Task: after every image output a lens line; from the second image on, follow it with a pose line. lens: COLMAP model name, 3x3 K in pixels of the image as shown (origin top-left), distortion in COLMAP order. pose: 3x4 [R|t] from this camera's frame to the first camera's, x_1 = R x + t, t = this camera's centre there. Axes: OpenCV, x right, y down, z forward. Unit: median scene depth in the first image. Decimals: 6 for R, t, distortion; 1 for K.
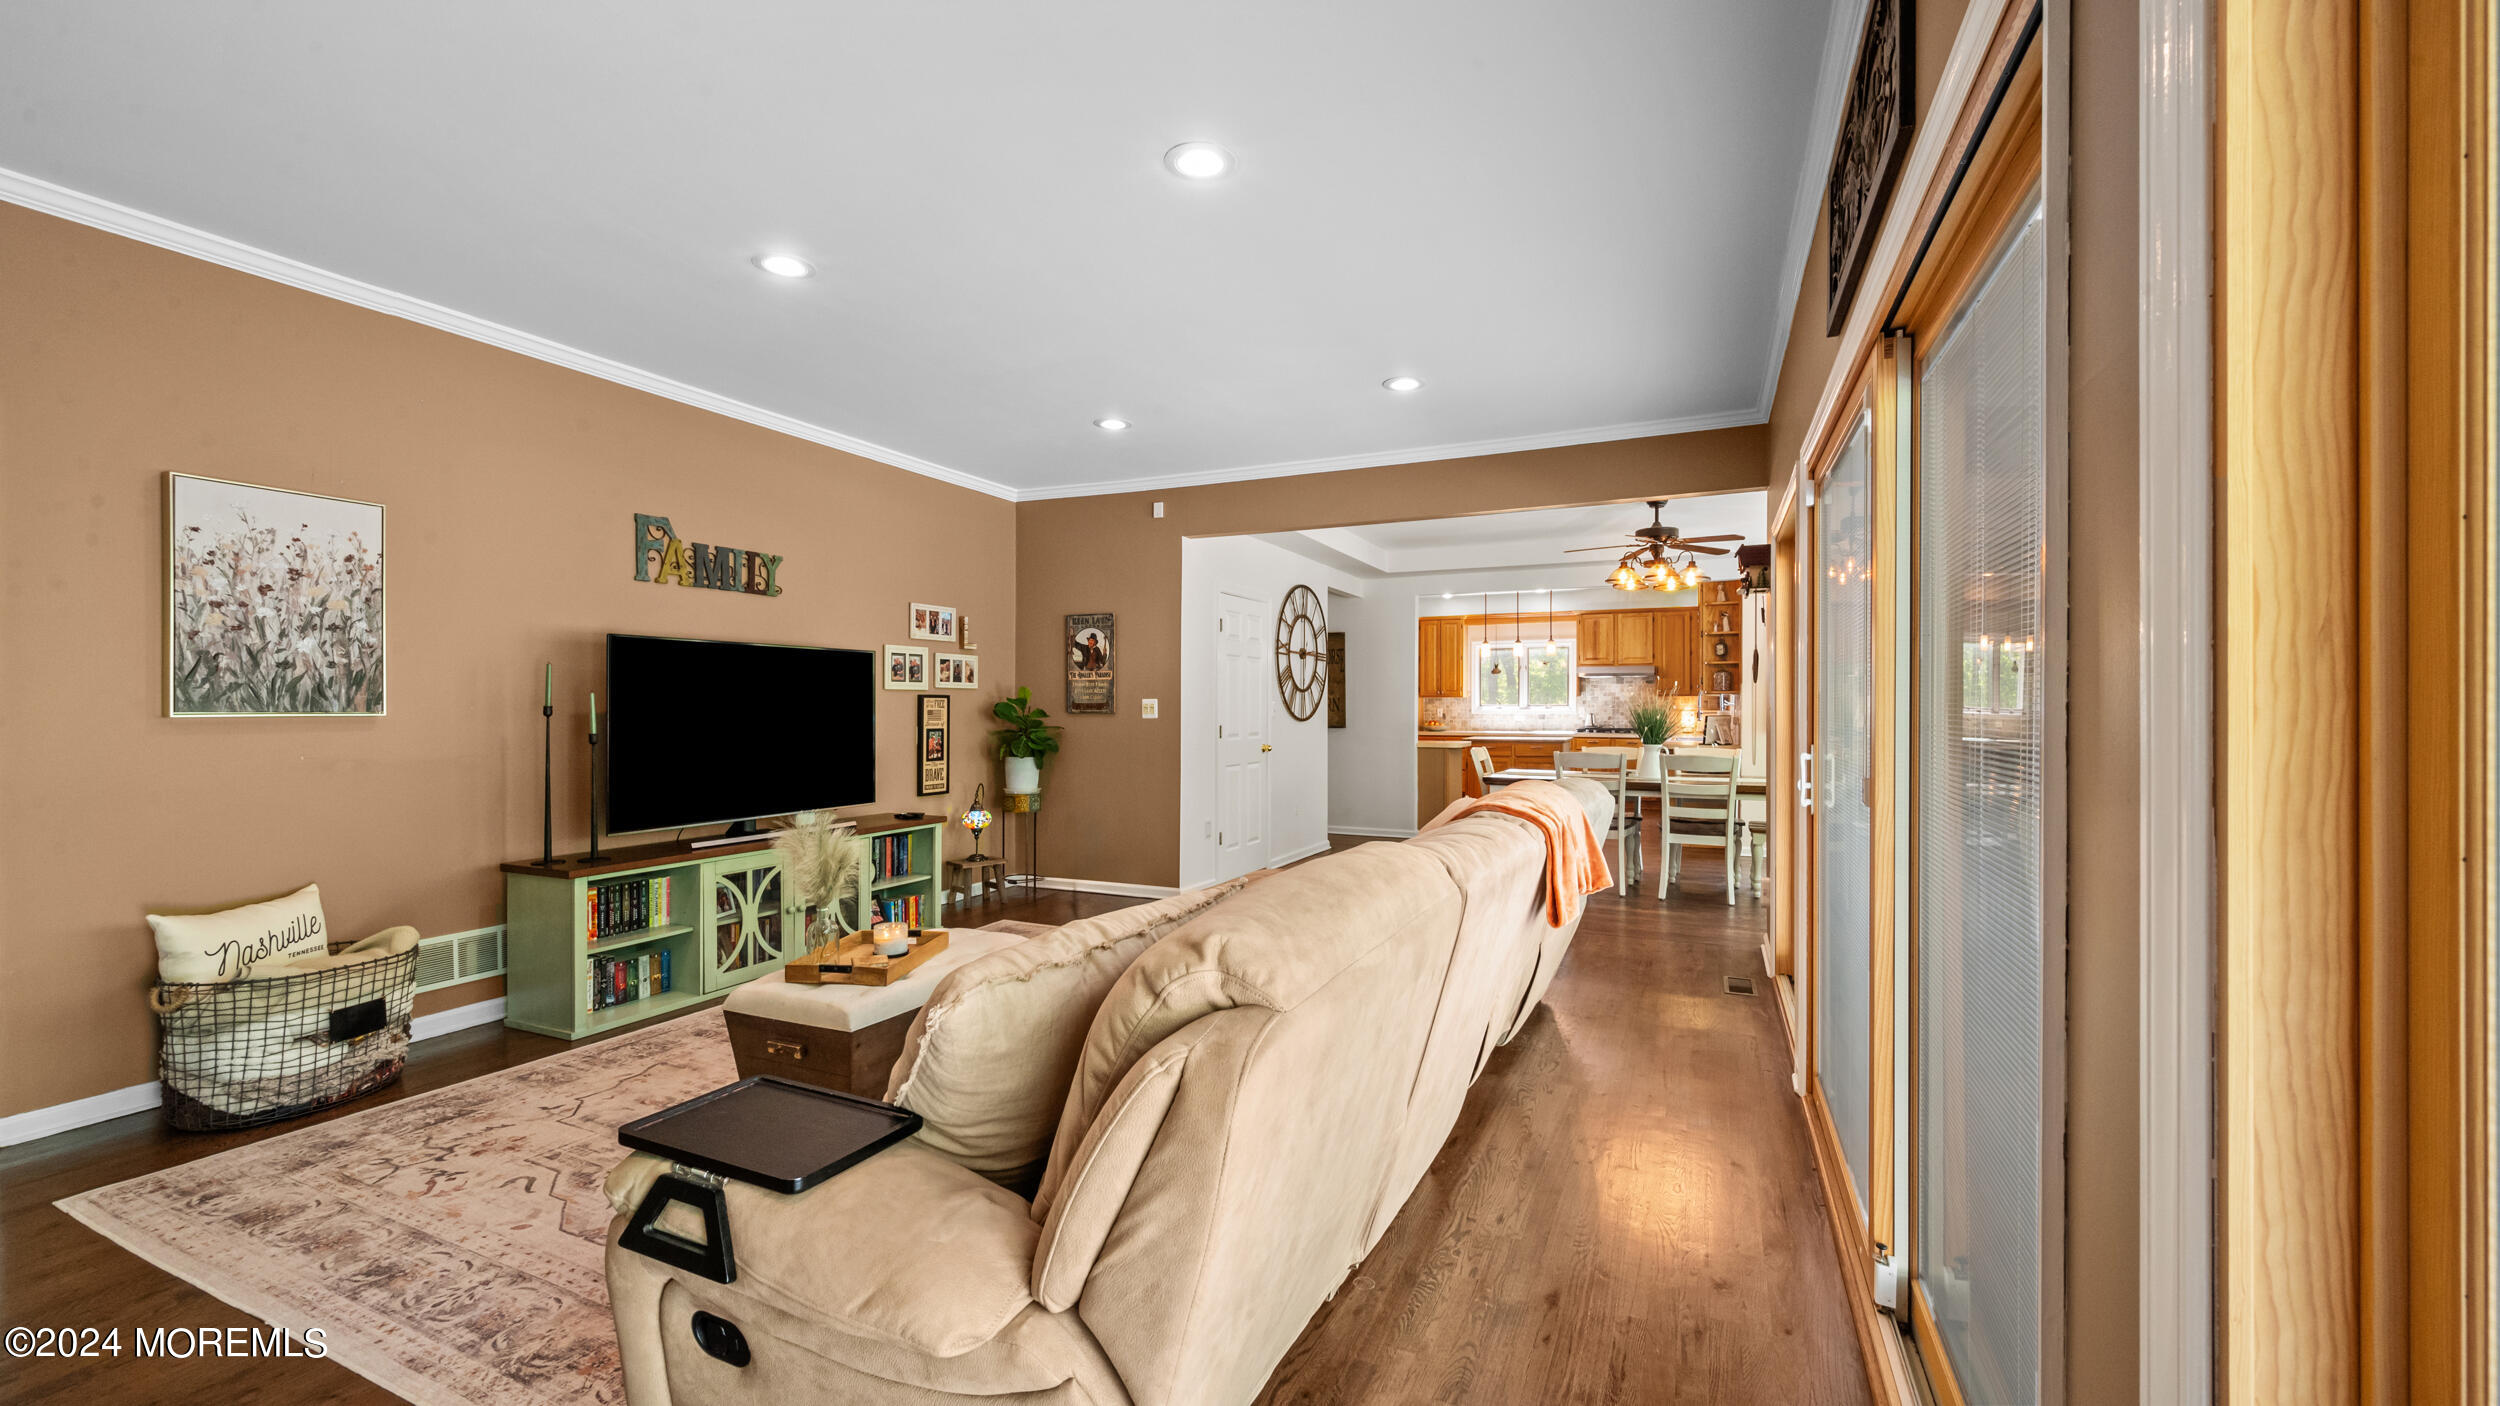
lens RADIAL K [[982.7, 0, 1262.0], [0, 982.7, 706.3], [0, 0, 1]] dist [0.001750, -0.000729]
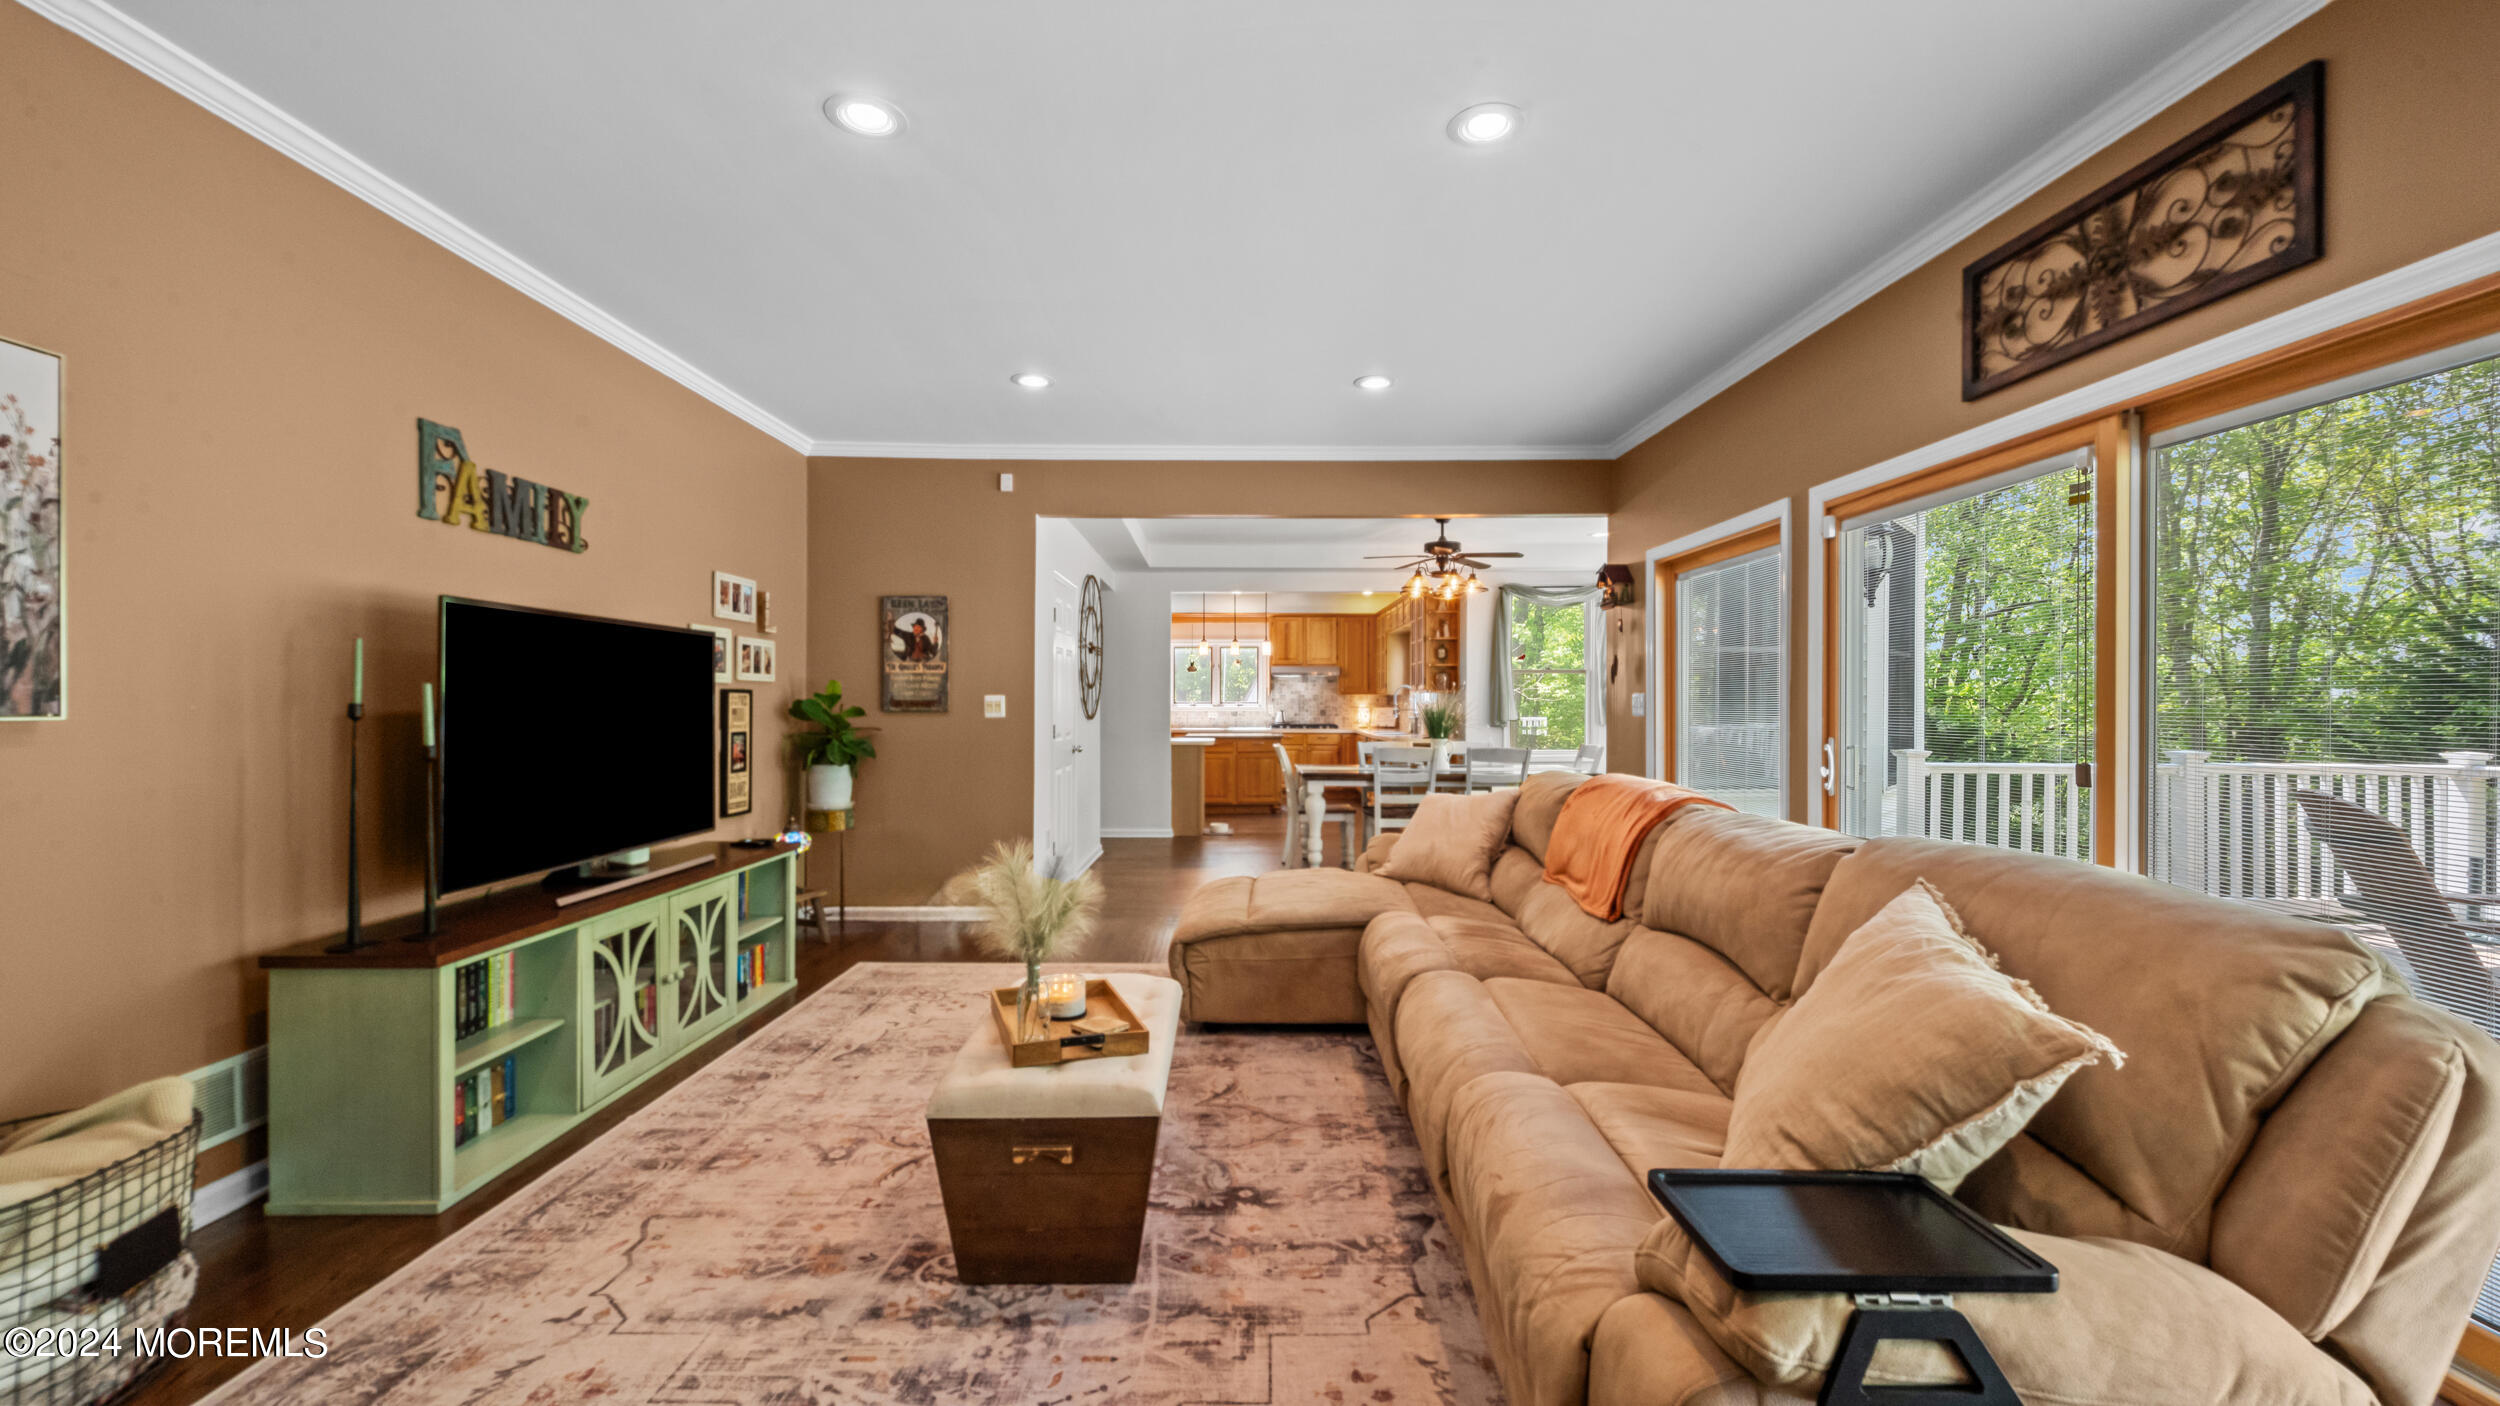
lens RADIAL K [[982.7, 0, 1253.0], [0, 982.7, 702.6], [0, 0, 1]] dist [0.001750, -0.000729]
pose [[0.907069, 0.001674, 0.420980, -0.342094], [-0.001585, 0.999999, -0.000562, -0.000997], [-0.420980, -0.000158, 0.907070, 0.124397]]
